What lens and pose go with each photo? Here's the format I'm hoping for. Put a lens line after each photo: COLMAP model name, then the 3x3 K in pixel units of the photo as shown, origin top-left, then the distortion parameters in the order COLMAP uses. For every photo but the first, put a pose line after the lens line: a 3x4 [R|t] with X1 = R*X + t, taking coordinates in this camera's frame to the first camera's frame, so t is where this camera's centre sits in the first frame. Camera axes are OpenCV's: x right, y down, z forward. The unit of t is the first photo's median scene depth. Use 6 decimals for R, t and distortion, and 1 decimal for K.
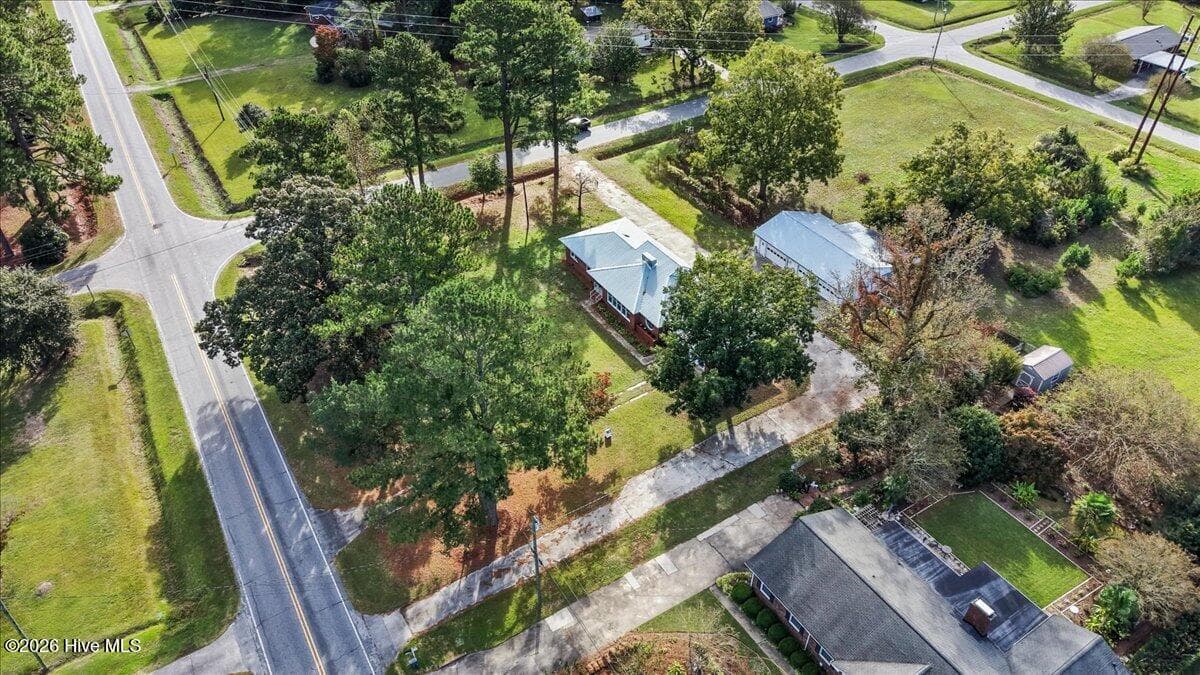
lens RADIAL K [[798.1, 0, 600.0], [0, 798.1, 337.5], [0, 0, 1]] dist [0.022920, -0.033387]
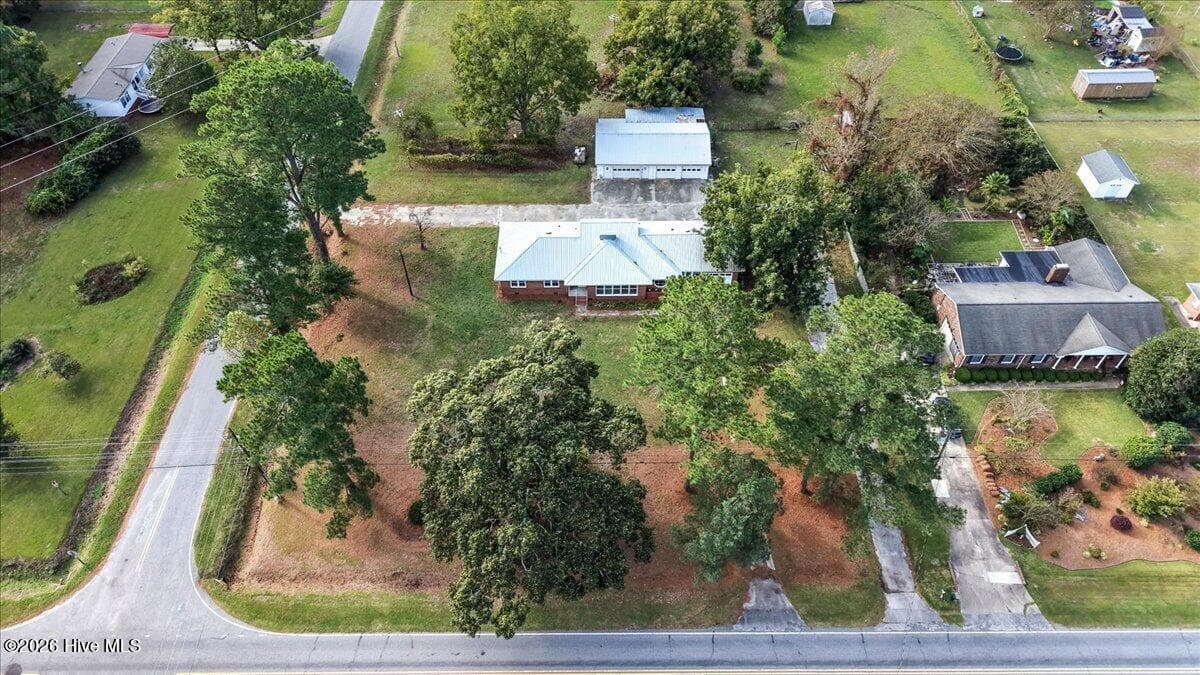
lens RADIAL K [[788.8, 0, 600.0], [0, 788.8, 337.5], [0, 0, 1]] dist [0.027692, -0.034137]
pose [[0.528821, -0.639317, 0.558231, -0.571504], [0.535792, 0.761564, 0.364620, -0.362486], [-0.658236, 0.106277, 0.745272, 0.279816]]
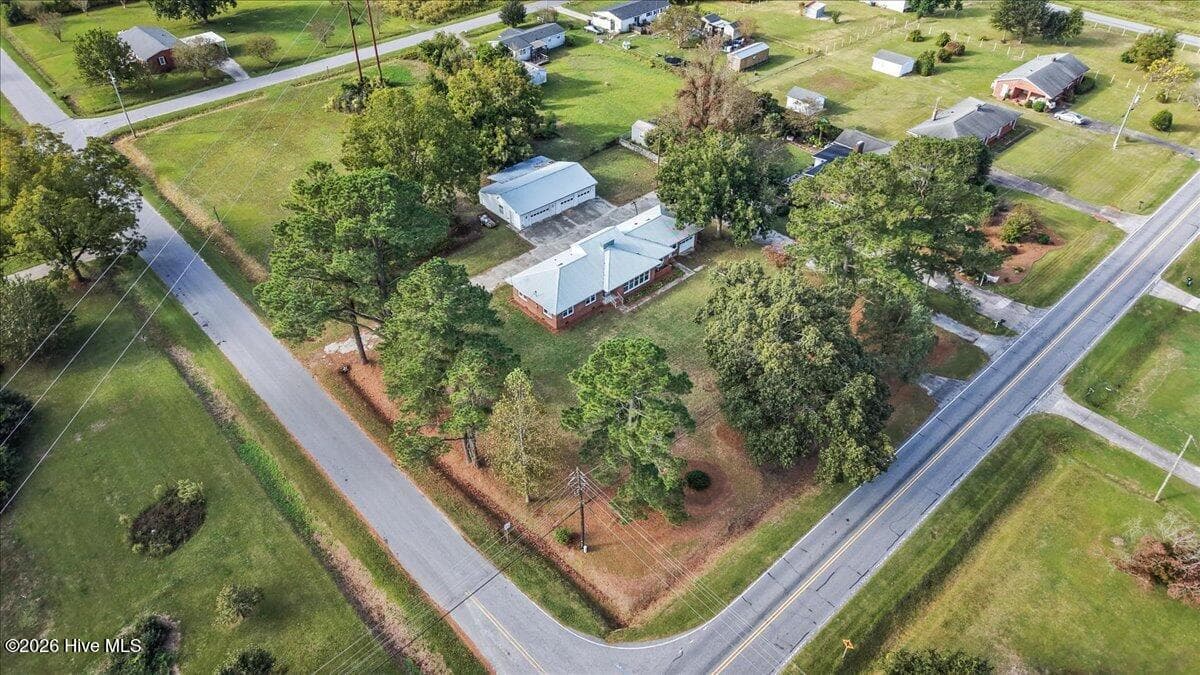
lens RADIAL K [[798.1, 0, 600.0], [0, 798.1, 337.5], [0, 0, 1]] dist [0.022920, -0.033387]
pose [[-0.181317, -0.617995, 0.764988, -0.880563], [0.617442, 0.533915, 0.577668, -0.682017], [-0.765434, 0.577077, 0.284768, 0.751129]]
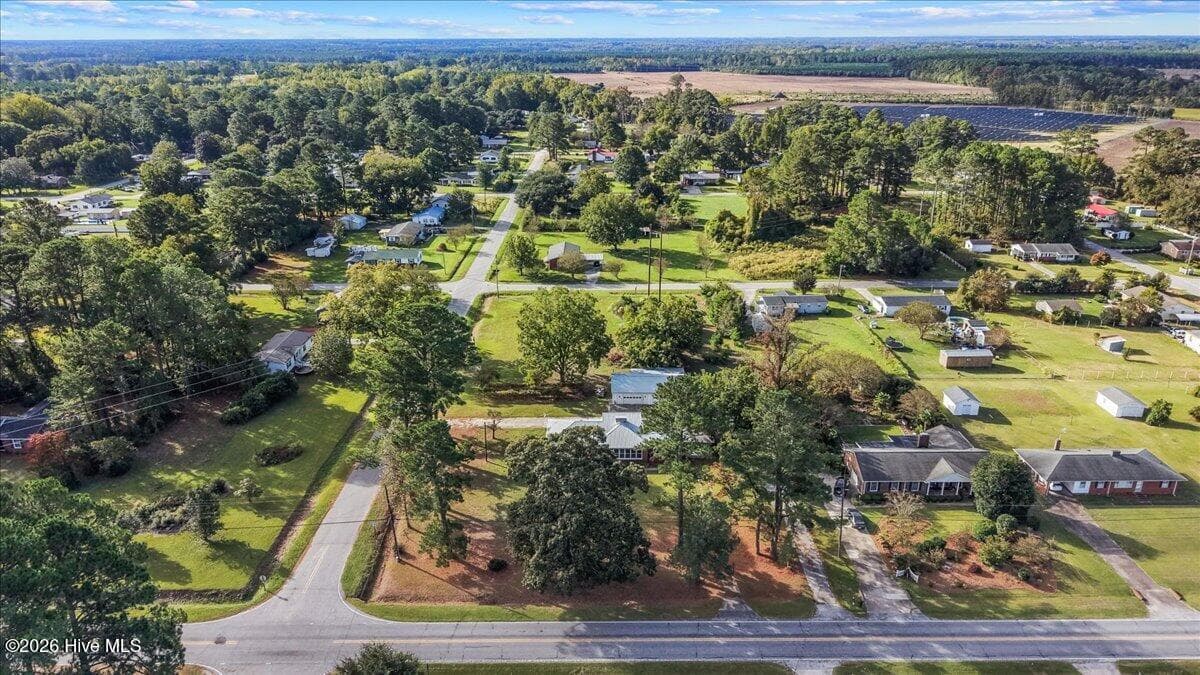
lens RADIAL K [[798.1, 0, 600.0], [0, 798.1, 337.5], [0, 0, 1]] dist [0.022920, -0.033387]
pose [[0.531527, -0.295911, 0.793673, -1.084173], [0.535342, 0.843486, -0.044038, -0.184252], [-0.656421, 0.448294, 0.606749, 0.049537]]
